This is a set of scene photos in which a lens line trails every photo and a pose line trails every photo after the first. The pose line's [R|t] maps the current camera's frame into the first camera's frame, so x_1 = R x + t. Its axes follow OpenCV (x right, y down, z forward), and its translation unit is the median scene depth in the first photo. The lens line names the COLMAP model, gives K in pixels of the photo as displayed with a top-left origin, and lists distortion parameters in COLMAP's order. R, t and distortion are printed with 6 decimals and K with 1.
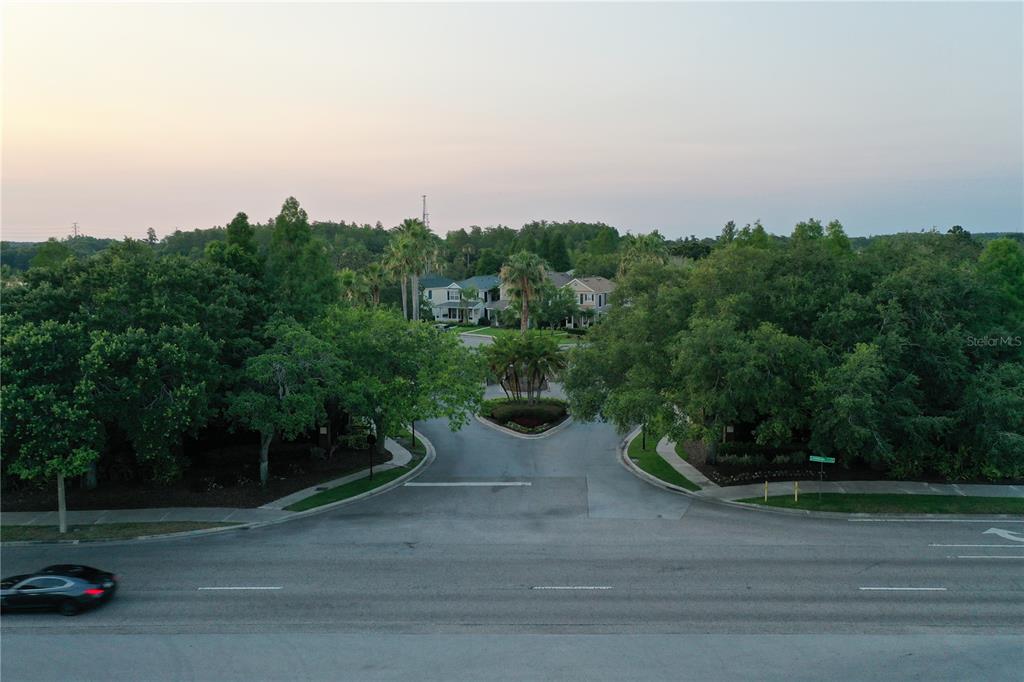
lens RADIAL K [[807.4, 0, 512.0], [0, 807.4, 341.0], [0, 0, 1]] dist [0.015948, 0.004131]
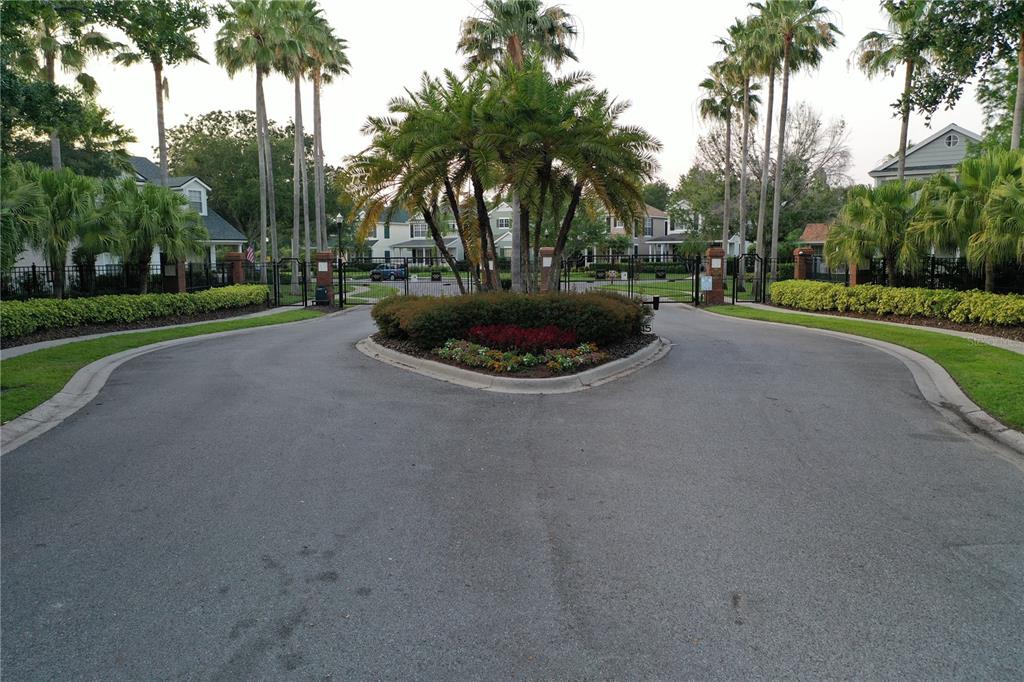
lens RADIAL K [[807.4, 0, 512.0], [0, 807.4, 341.0], [0, 0, 1]] dist [0.015948, 0.004131]
pose [[0.999999, 0.000544, -0.001247, 0.017443], [-0.000555, 0.999961, -0.008851, 0.100036], [0.001242, 0.008852, 0.999960, 0.712295]]
